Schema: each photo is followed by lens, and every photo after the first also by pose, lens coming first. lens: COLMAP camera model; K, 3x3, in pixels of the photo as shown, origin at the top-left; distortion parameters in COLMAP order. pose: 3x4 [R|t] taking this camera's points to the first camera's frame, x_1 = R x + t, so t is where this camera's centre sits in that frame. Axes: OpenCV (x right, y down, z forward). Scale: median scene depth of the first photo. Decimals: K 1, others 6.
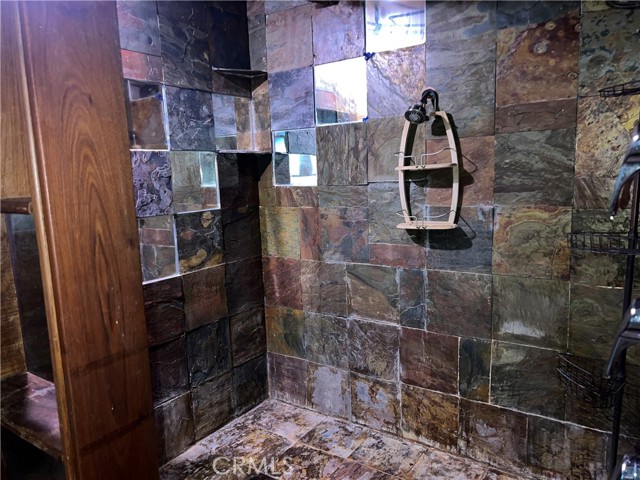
lens RADIAL K [[478.6, 0, 318.8], [0, 478.6, 238.8], [0, 0, 1]] dist [0.032330, -0.034896]
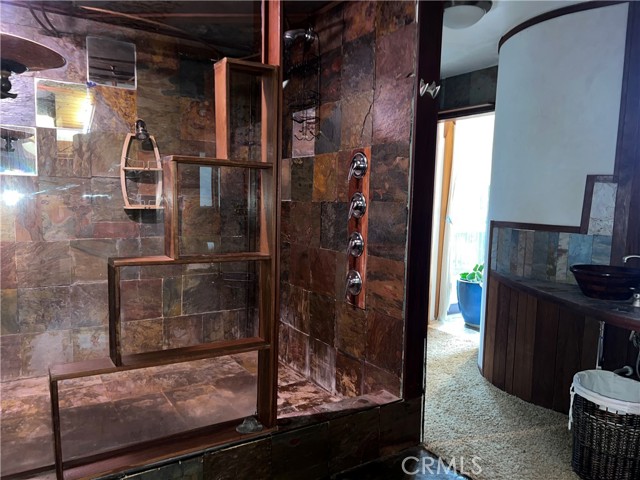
lens RADIAL K [[478.6, 0, 321.6], [0, 478.6, 242.5], [0, 0, 1]] dist [0.032330, -0.034896]
pose [[0.381727, -0.034717, 0.923623, -0.932953], [0.094761, 0.995499, -0.001746, 0.133645], [-0.919405, 0.088190, 0.383298, -0.096434]]
